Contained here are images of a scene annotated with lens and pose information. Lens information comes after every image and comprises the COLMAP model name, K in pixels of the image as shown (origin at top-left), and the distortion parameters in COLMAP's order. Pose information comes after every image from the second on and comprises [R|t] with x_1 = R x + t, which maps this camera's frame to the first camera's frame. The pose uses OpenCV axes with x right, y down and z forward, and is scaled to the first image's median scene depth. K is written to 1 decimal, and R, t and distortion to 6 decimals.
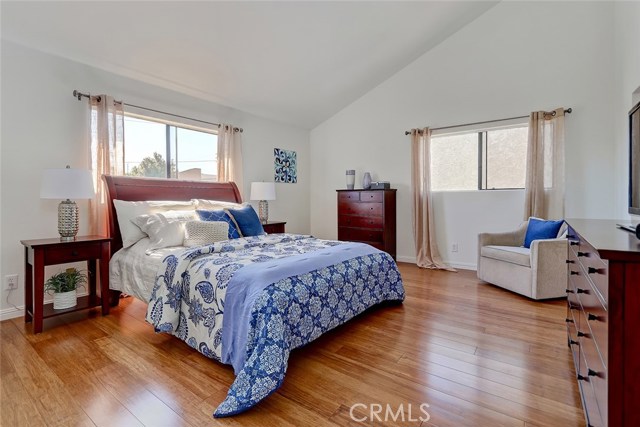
lens RADIAL K [[296.8, 0, 310.8], [0, 296.8, 205.3], [0, 0, 1]] dist [0.015721, -0.000167]
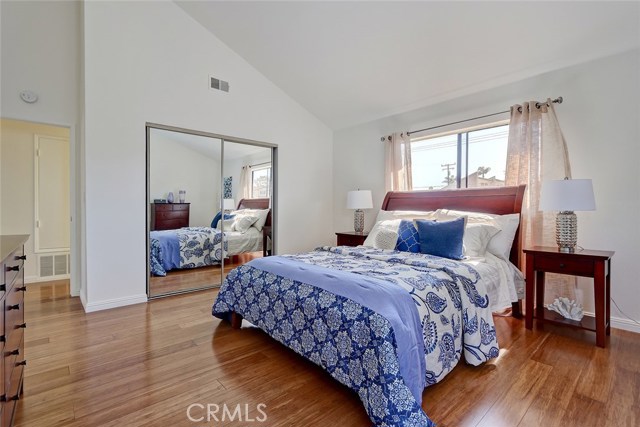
lens RADIAL K [[294.1, 0, 311.2], [0, 294.1, 213.1], [0, 0, 1]] dist [-0.002138, -0.000530]
pose [[-0.184389, 0.017810, -0.982692, 0.564086], [-0.024016, 0.999456, 0.022620, -0.018950], [0.982560, 0.027771, -0.183861, 0.712795]]
